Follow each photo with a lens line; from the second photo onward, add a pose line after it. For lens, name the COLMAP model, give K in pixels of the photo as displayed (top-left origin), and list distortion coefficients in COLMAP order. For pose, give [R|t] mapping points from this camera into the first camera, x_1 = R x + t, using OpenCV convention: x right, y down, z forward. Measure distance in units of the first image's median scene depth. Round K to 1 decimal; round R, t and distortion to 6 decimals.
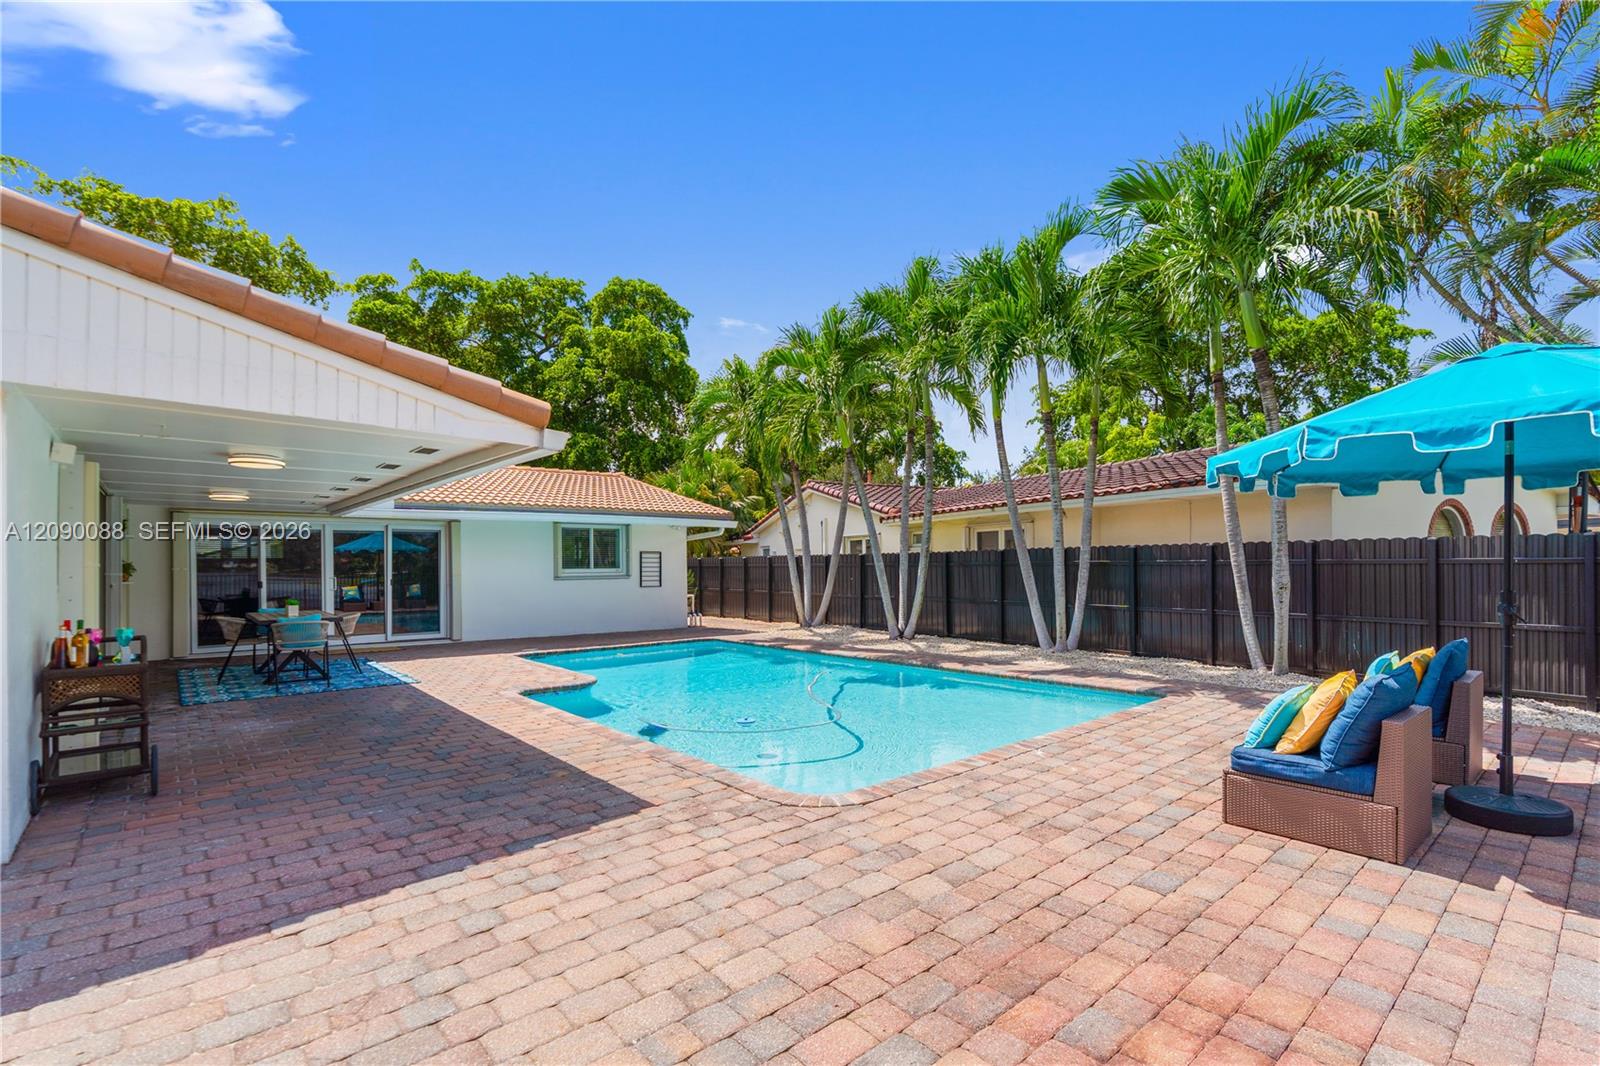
lens RADIAL K [[731.4, 0, 800.8], [0, 731.4, 548.6], [0, 0, 1]] dist [-0.001946, -0.000377]
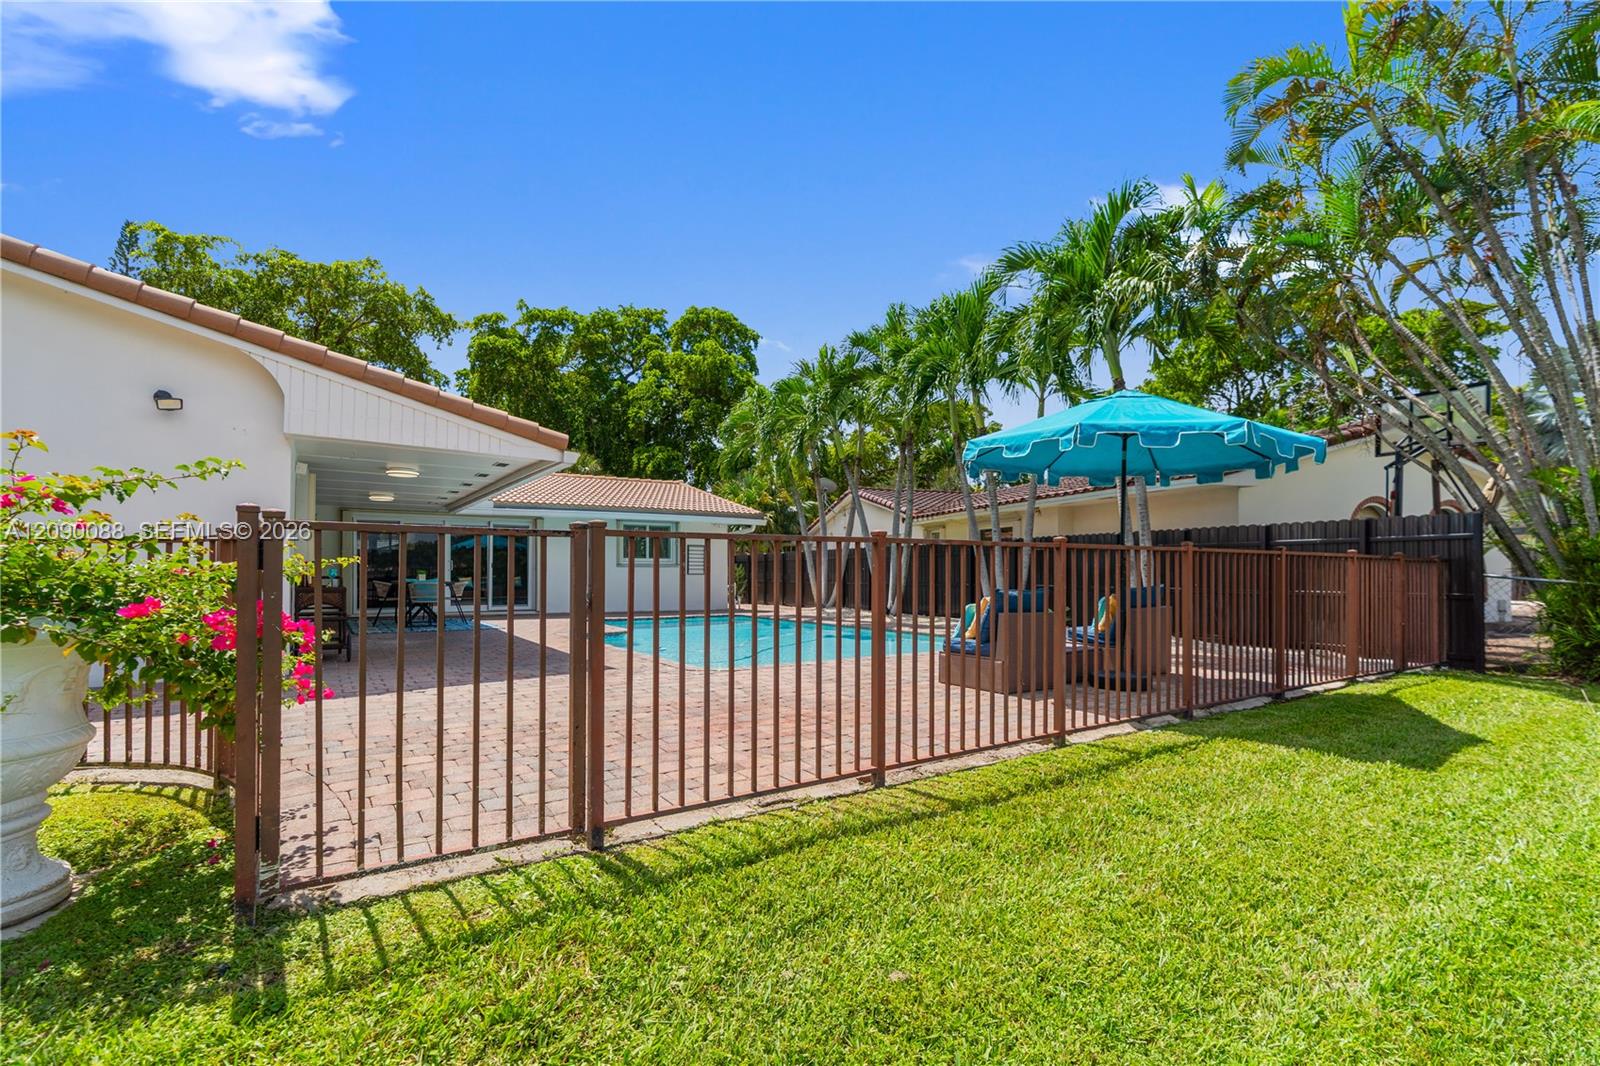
lens RADIAL K [[731.4, 0, 800.8], [0, 731.4, 548.6], [0, 0, 1]] dist [-0.001946, -0.000377]
pose [[0.991706, 0.002225, -0.128505, 0.064376], [-0.003733, 0.999927, -0.011491, 0.012288], [0.128470, 0.011876, 0.991642, -0.093442]]
